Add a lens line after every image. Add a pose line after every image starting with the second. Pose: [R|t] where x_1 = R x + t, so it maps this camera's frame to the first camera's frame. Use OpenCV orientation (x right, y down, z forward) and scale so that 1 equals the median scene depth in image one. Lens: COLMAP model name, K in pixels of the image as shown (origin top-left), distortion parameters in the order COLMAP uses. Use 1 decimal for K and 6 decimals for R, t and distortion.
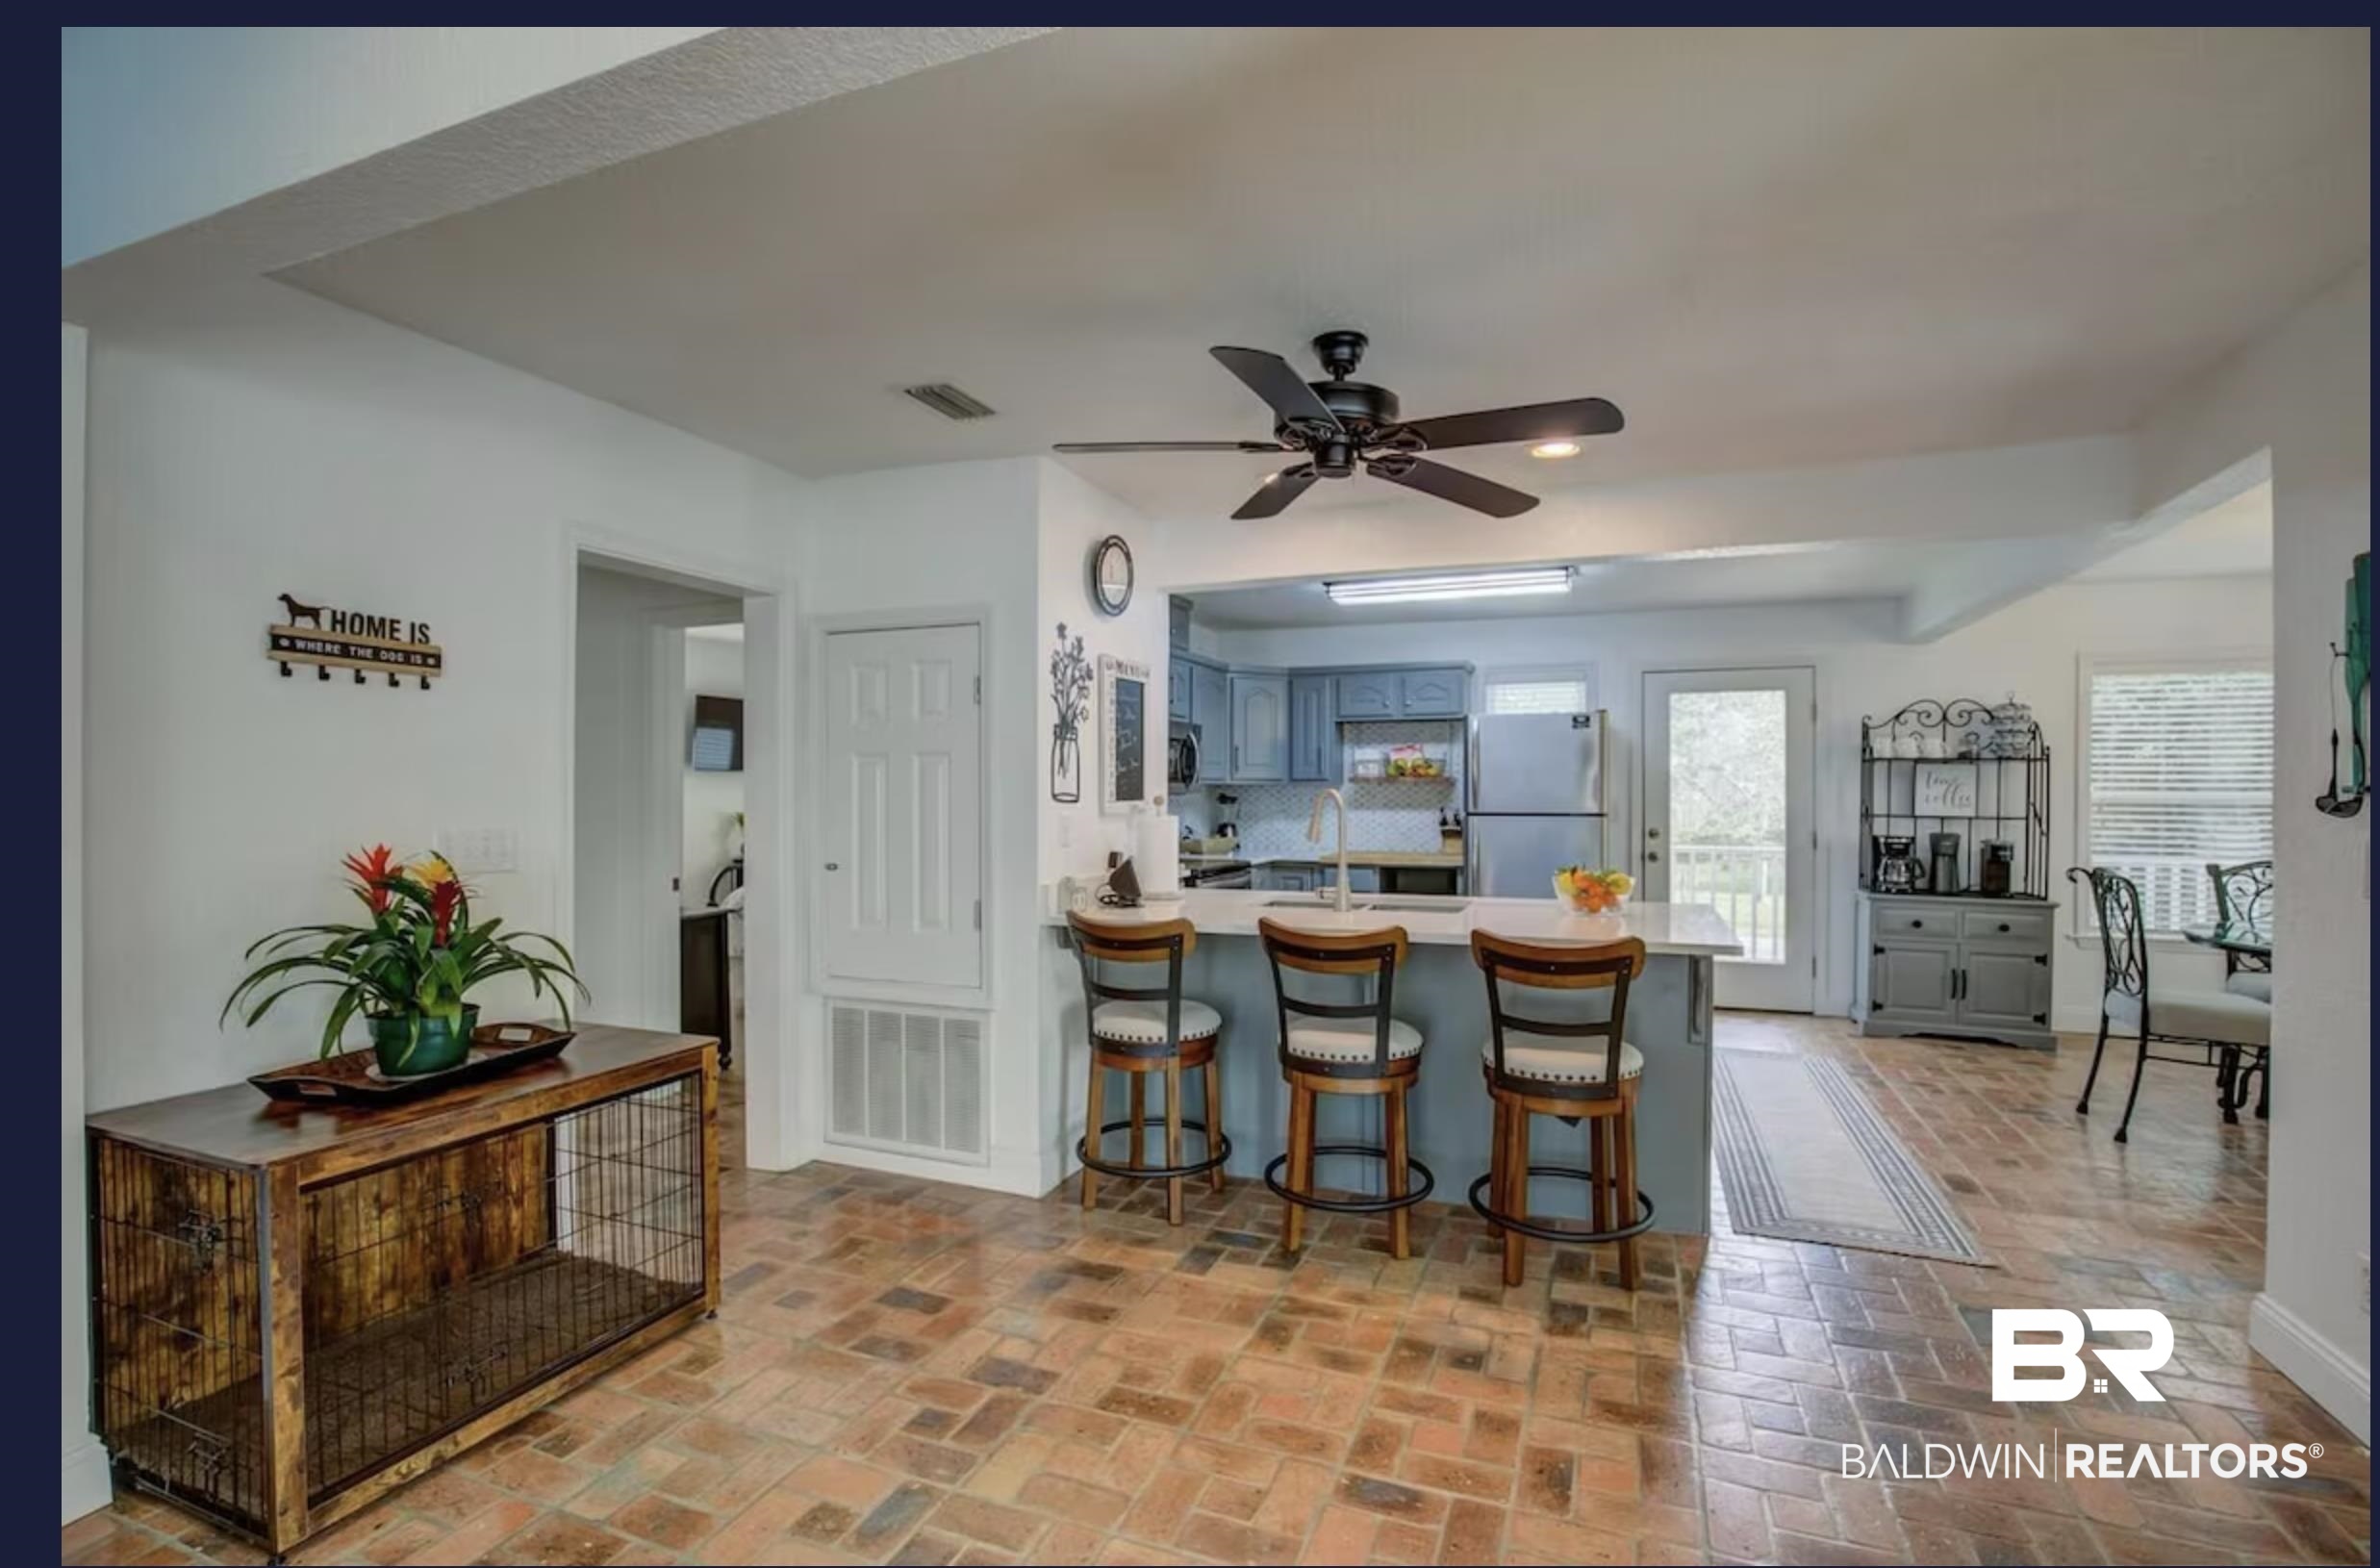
lens RADIAL K [[1044.1, 0, 1190.0], [0, 1044.1, 784.0], [0, 0, 1]] dist [0.000462, 0.000021]
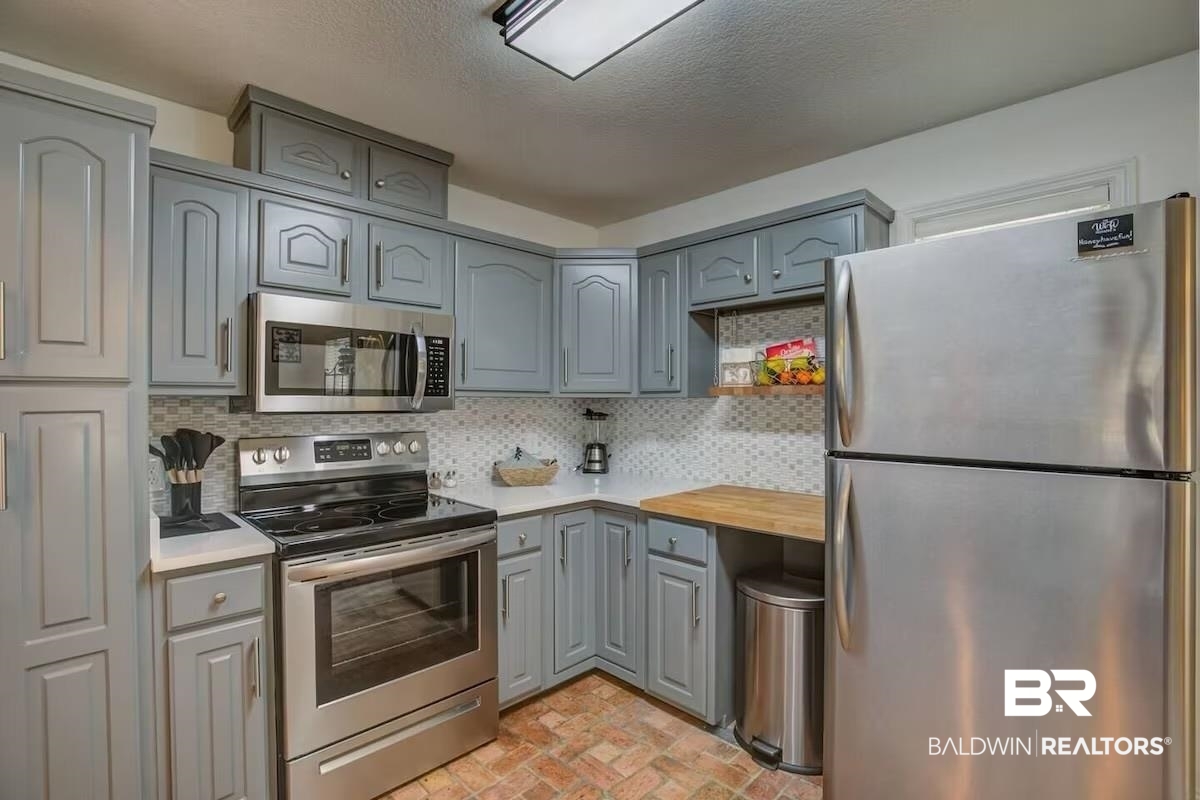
lens RADIAL K [[564.7, 0, 600.0], [0, 564.7, 400.0], [0, 0, 1]] dist [-0.002450, 0.000640]
pose [[0.919563, 0.001812, -0.392938, 0.283682], [-0.000517, 0.999994, 0.003401, 0.000989], [0.392942, -0.002925, 0.919559, 0.732753]]
